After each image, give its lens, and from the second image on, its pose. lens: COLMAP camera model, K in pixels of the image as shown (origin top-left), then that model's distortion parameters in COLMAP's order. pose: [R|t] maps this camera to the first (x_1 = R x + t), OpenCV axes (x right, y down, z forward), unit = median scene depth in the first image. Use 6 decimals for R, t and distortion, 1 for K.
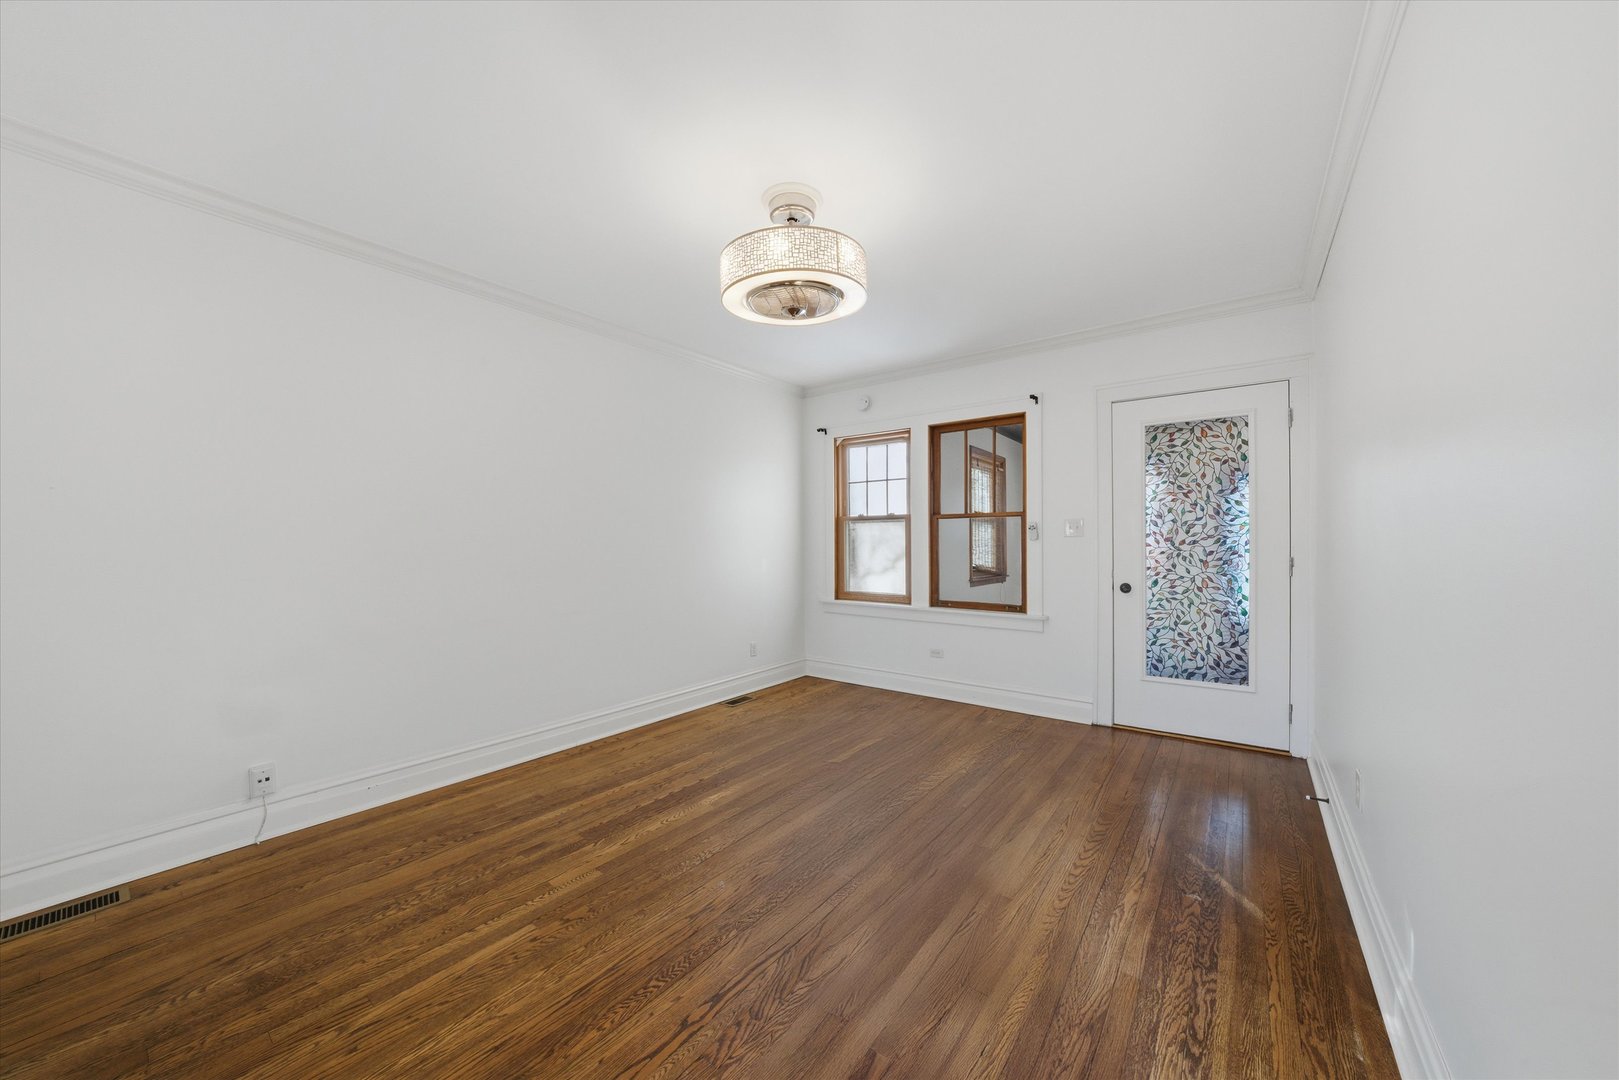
lens RADIAL K [[572.8, 0, 802.5], [0, 572.8, 544.3], [0, 0, 1]] dist [-0.019383, 0.000969]
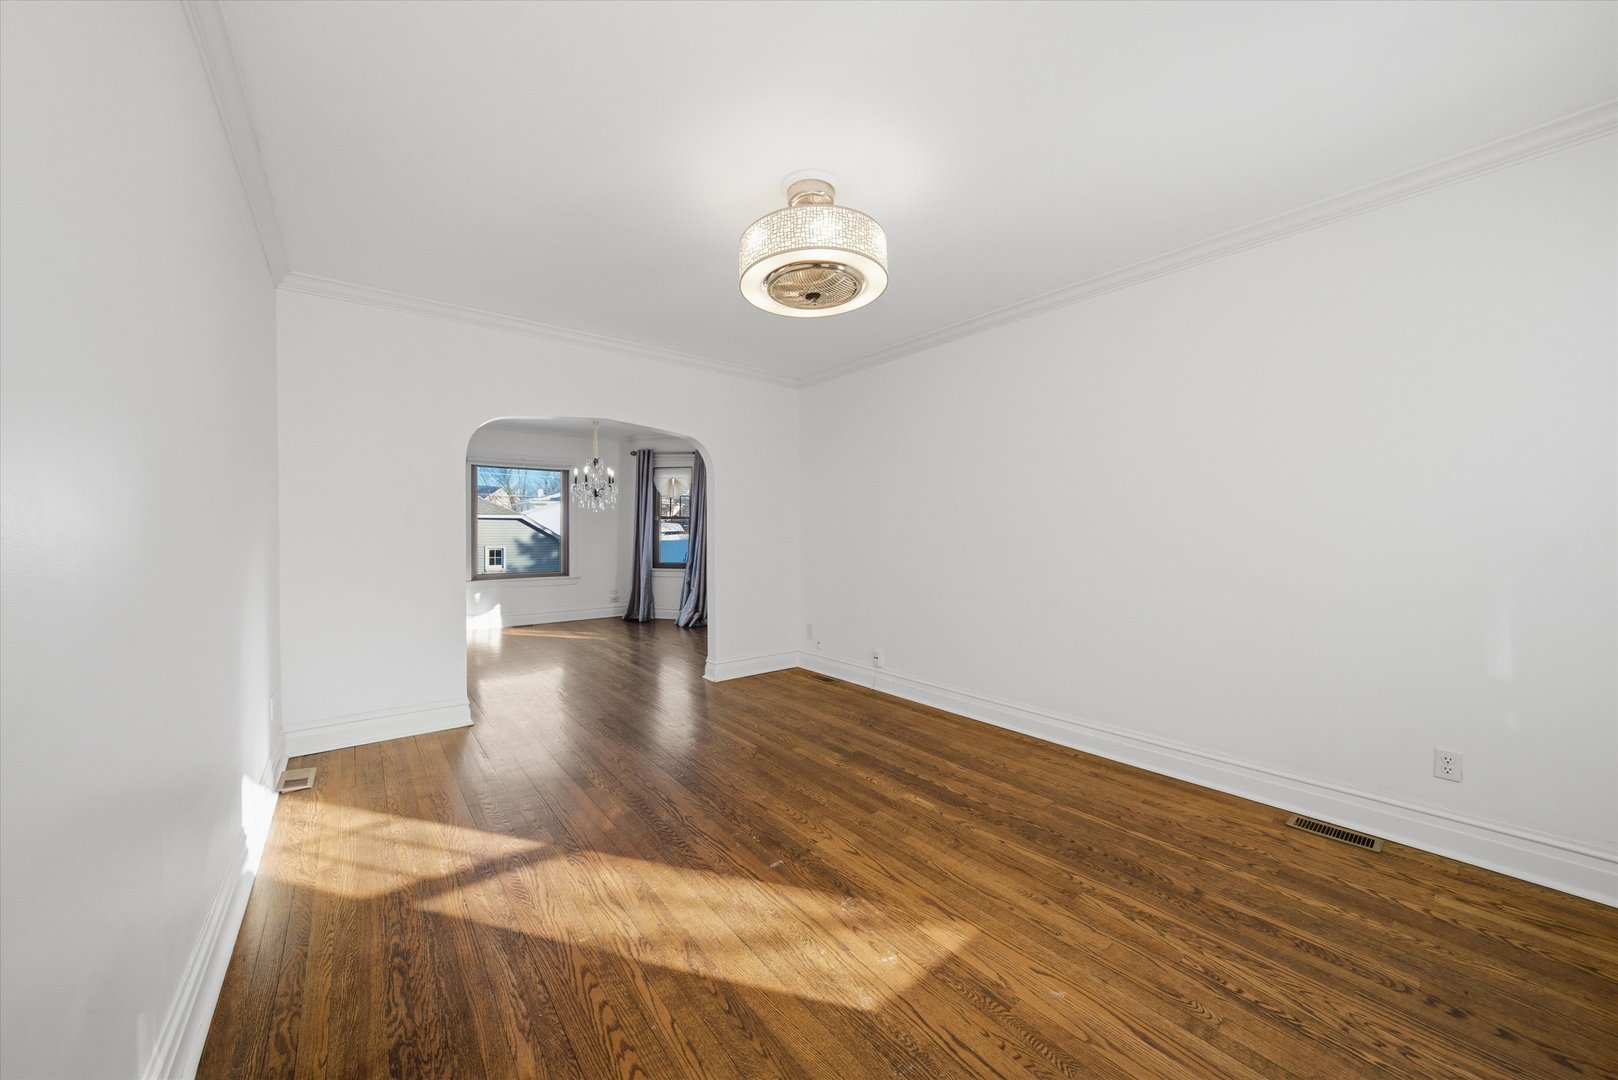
lens RADIAL K [[572.4, 0, 803.6], [0, 572.4, 534.2], [0, 0, 1]] dist [-0.019383, 0.000969]
pose [[-0.246715, 0.004287, -0.969078, 0.664397], [-0.001951, 0.999986, 0.004920, -0.002104], [0.969086, 0.003104, -0.246704, 0.861922]]
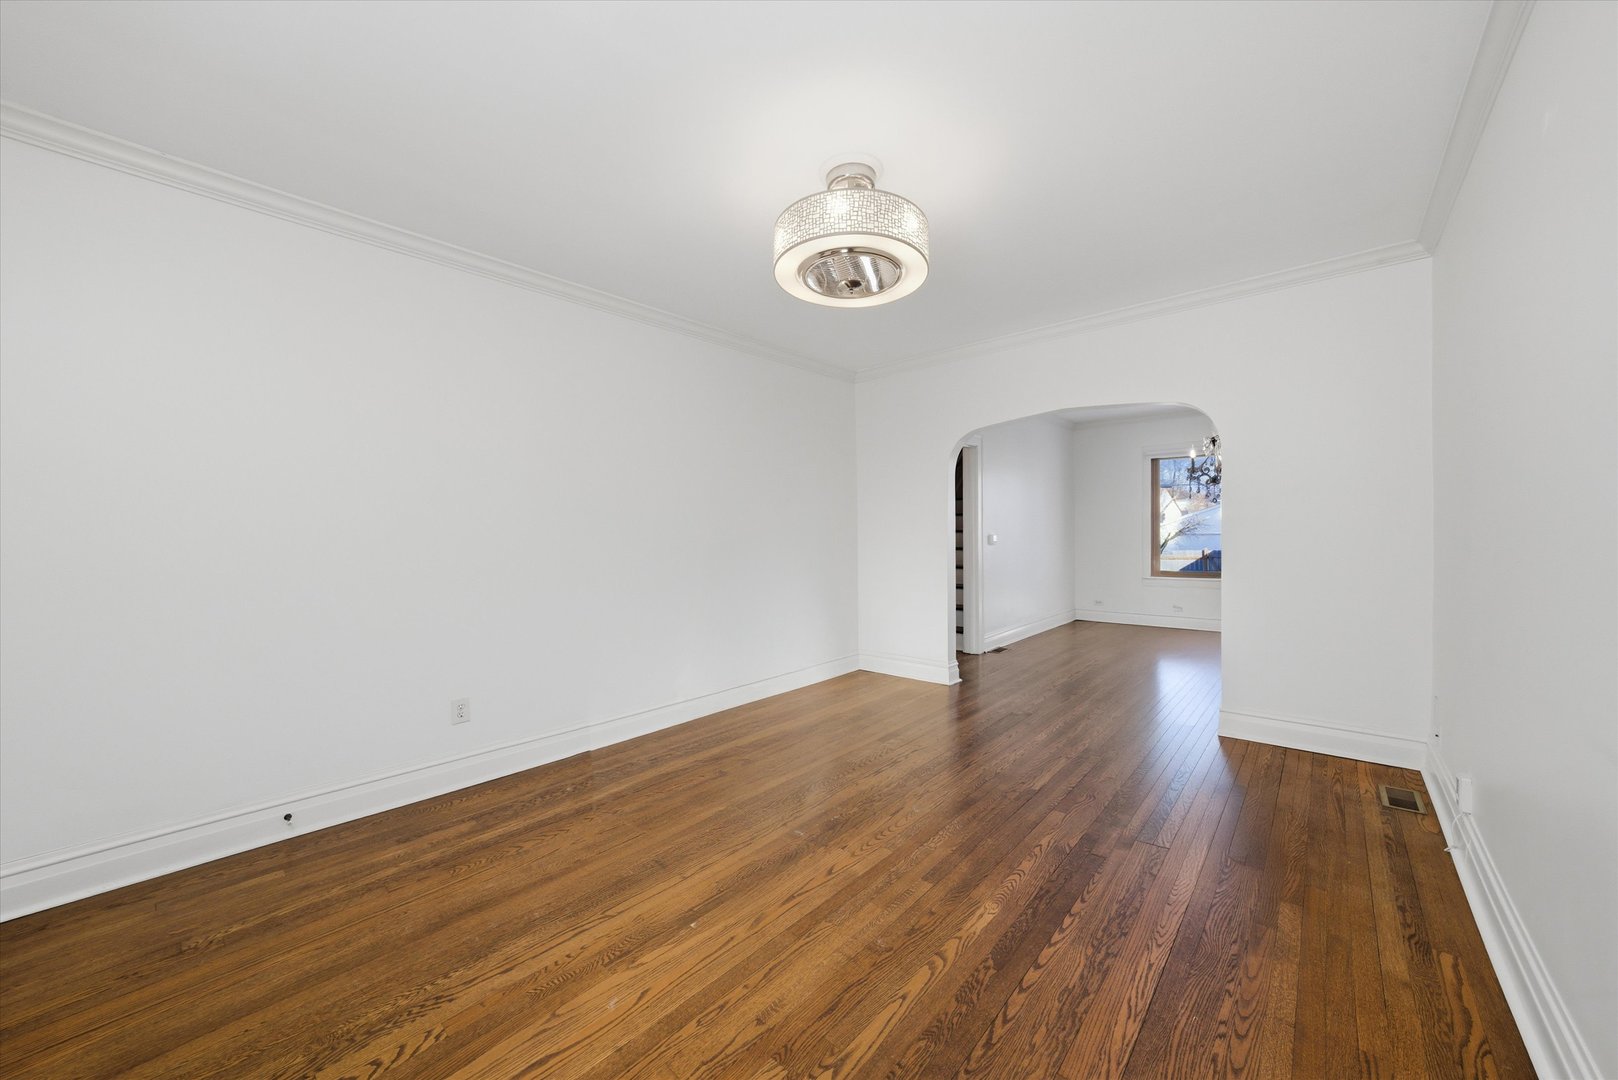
lens RADIAL K [[572.4, 0, 804.4], [0, 572.4, 542.0], [0, 0, 1]] dist [-0.019383, 0.000969]
pose [[-0.996338, 0.015888, 0.084013, -0.006754], [0.017490, 0.999678, 0.018366, -0.004819], [-0.083695, 0.019768, -0.996295, 1.368574]]
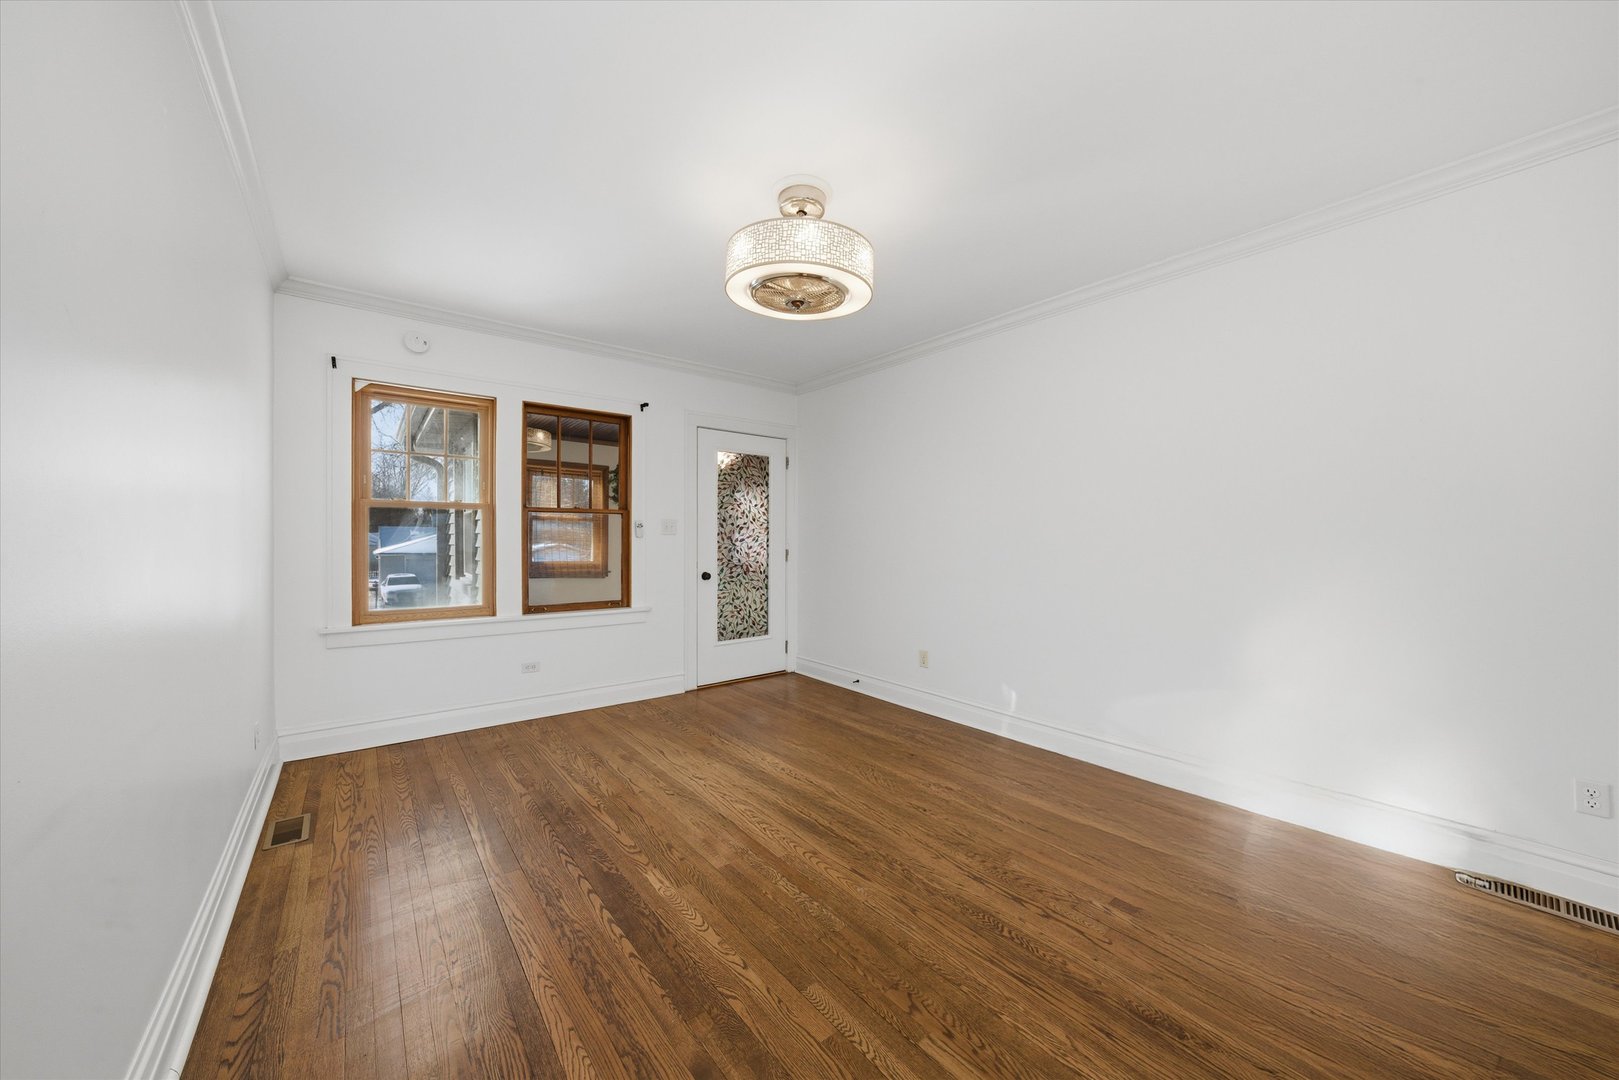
lens RADIAL K [[572.8, 0, 814.8], [0, 572.8, 538.5], [0, 0, 1]] dist [-0.019383, 0.000969]
pose [[0.223976, 0.007852, 0.974563, -0.679564], [-0.001103, 0.999969, -0.007803, 0.003779], [-0.974594, 0.000672, 0.223978, 0.527167]]
